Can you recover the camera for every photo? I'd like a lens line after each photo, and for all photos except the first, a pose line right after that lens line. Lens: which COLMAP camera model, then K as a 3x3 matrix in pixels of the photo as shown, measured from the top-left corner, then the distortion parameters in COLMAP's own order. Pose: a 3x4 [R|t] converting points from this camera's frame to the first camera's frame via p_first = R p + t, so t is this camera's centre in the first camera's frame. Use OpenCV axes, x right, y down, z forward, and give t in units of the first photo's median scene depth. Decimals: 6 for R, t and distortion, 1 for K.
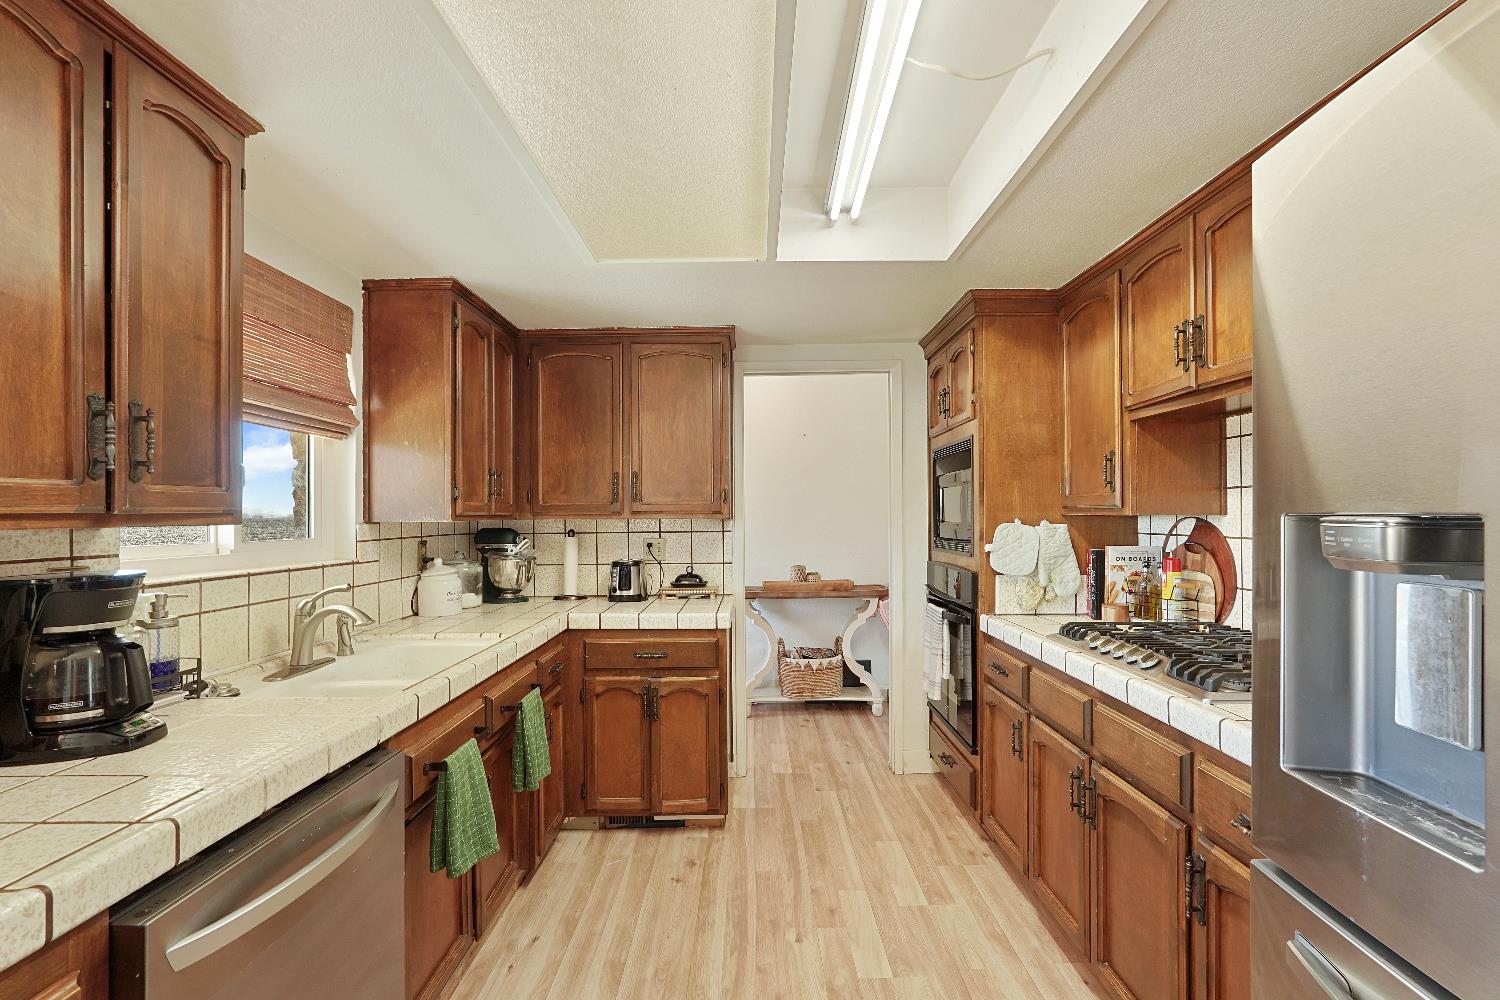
lens RADIAL K [[680.4, 0, 760.1], [0, 680.4, 515.5], [0, 0, 1]] dist [-0.007354, 0.002152]
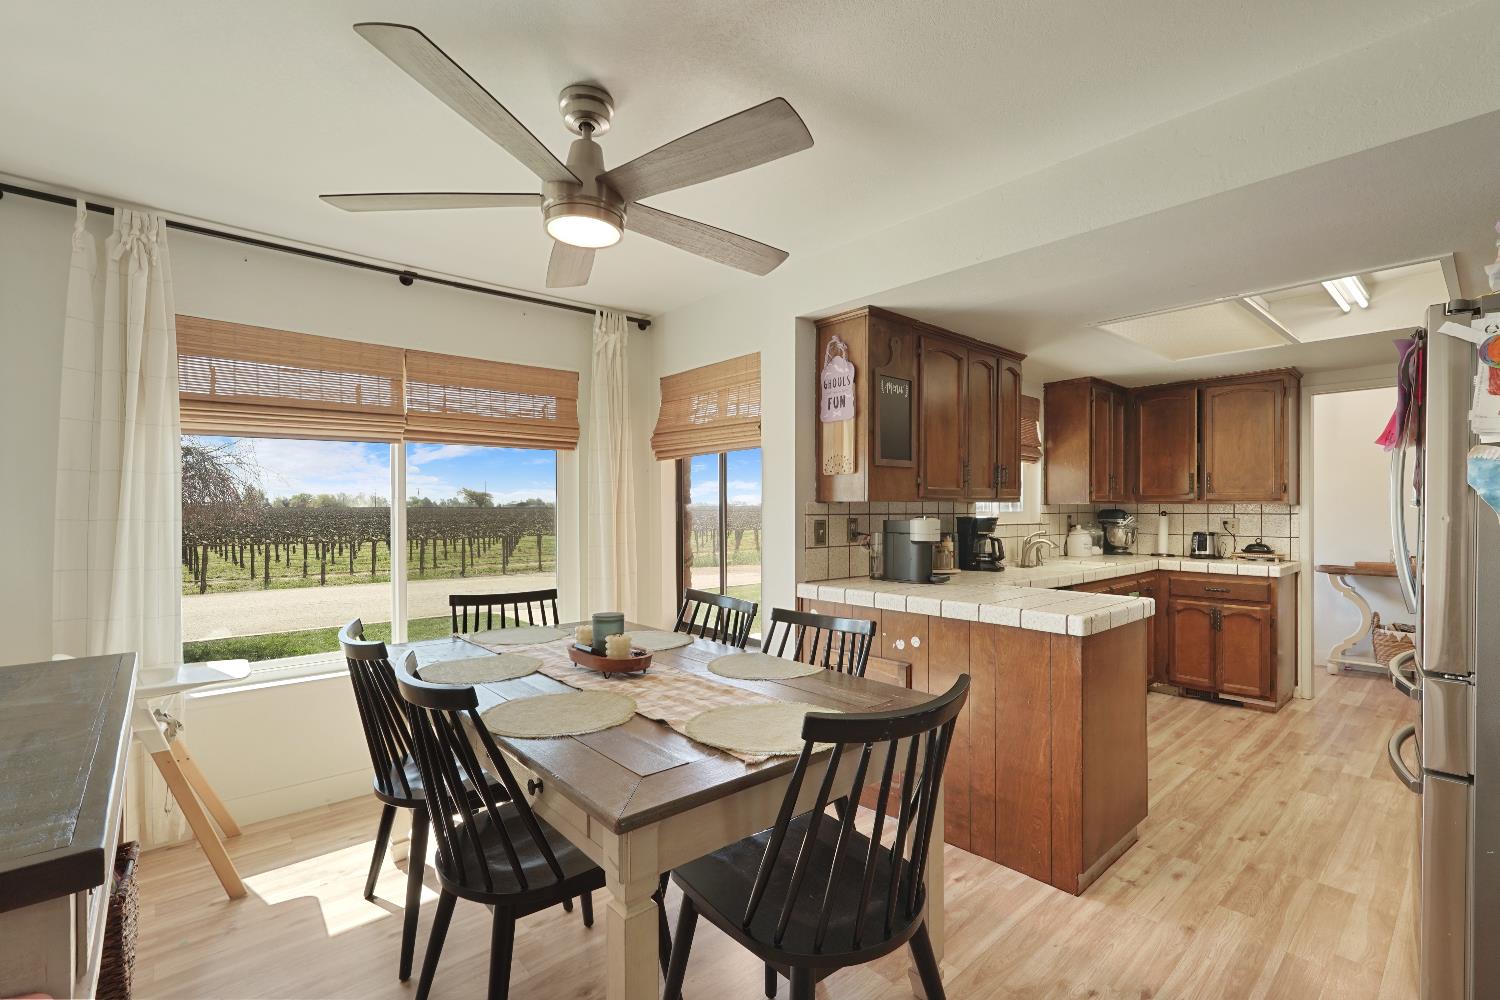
lens RADIAL K [[680.4, 0, 748.4], [0, 680.4, 507.7], [0, 0, 1]] dist [-0.007354, 0.002152]
pose [[0.663045, 0.005670, -0.748558, 0.291518], [-0.005284, 0.999982, 0.002894, 0.016453], [0.748561, 0.002036, 0.663063, -0.843938]]
